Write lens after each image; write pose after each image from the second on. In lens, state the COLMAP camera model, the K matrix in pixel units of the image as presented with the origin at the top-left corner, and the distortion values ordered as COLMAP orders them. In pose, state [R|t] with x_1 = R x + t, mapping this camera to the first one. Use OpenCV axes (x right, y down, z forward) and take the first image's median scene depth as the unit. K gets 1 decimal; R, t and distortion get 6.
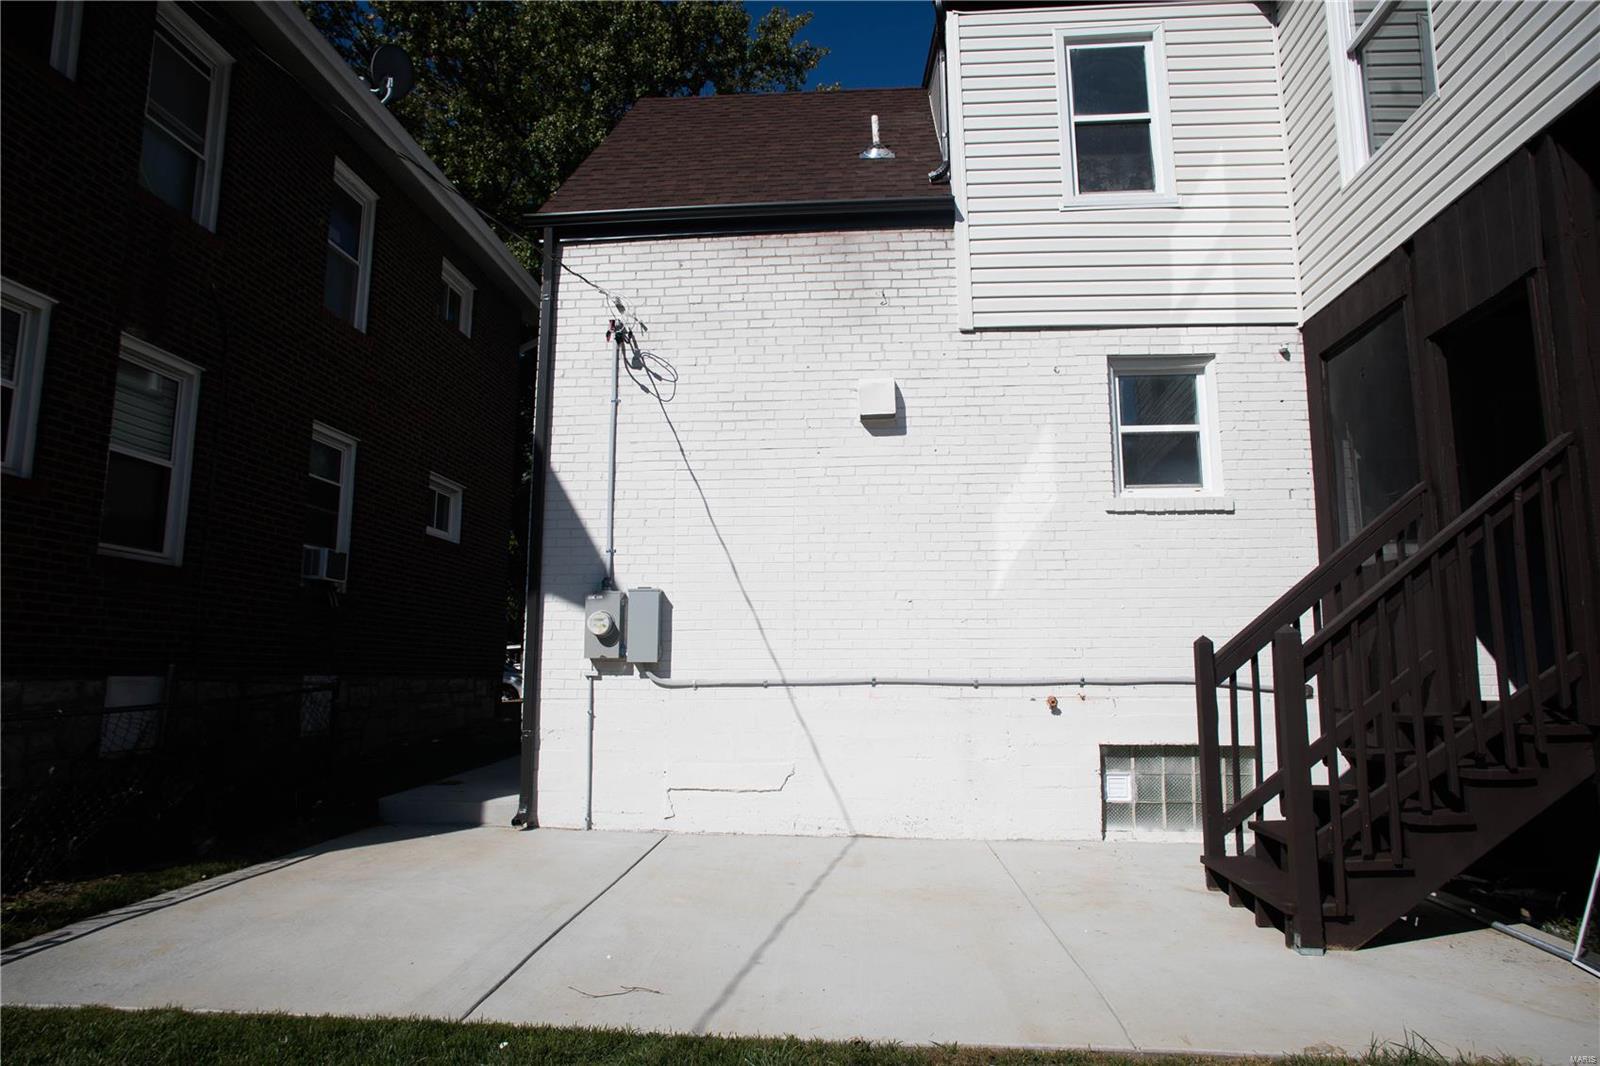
lens RADIAL K [[931.7, 0, 802.1], [0, 931.7, 548.9], [0, 0, 1]] dist [-0.066266, 0.044125]
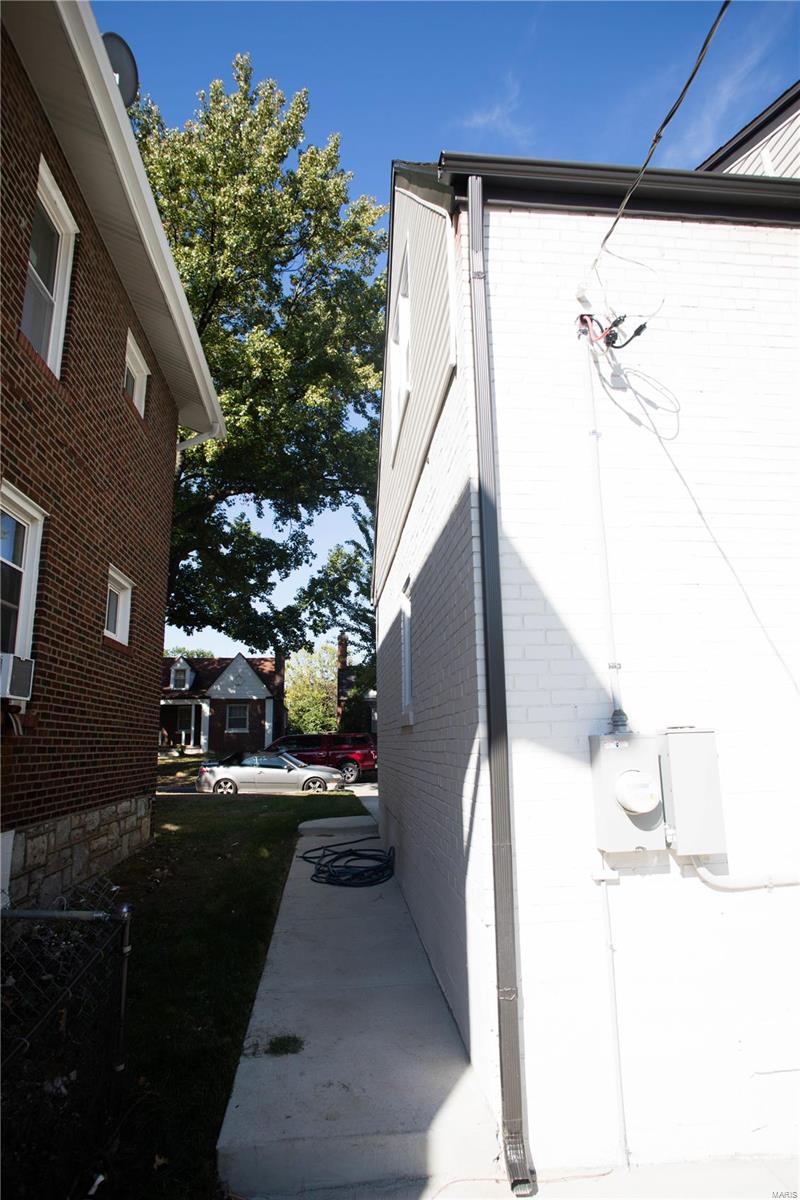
lens RADIAL K [[698.8, 0, 406.5], [0, 698.8, 602.1], [0, 0, 1]] dist [-0.066266, 0.044125]
pose [[0.985208, 0.022560, 0.169869, -0.409892], [-0.010231, 0.997272, -0.073107, -0.005323], [-0.171055, 0.070287, 0.982751, 0.553186]]
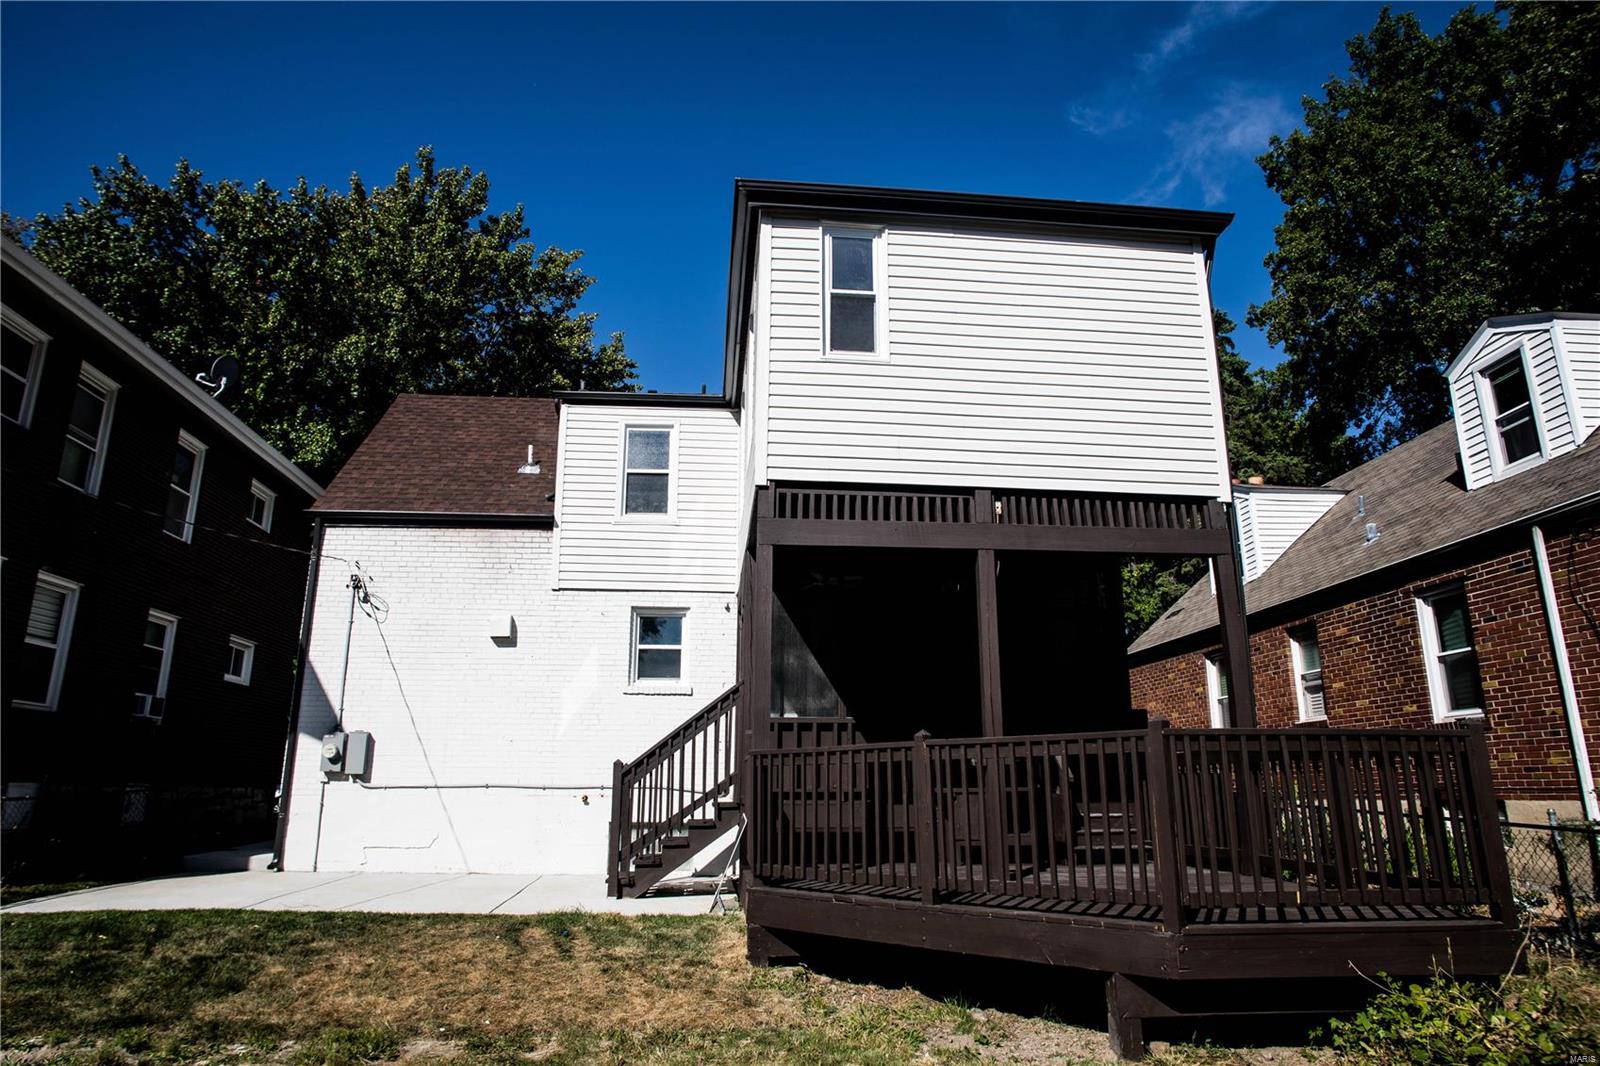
lens RADIAL K [[931.7, 0, 782.5], [0, 931.7, 556.6], [0, 0, 1]] dist [-0.066266, 0.044125]
pose [[0.985468, 0.038826, 0.165366, 0.306726], [-0.019150, 0.992715, -0.118955, -0.090436], [-0.168780, 0.114059, 0.979032, -0.839916]]
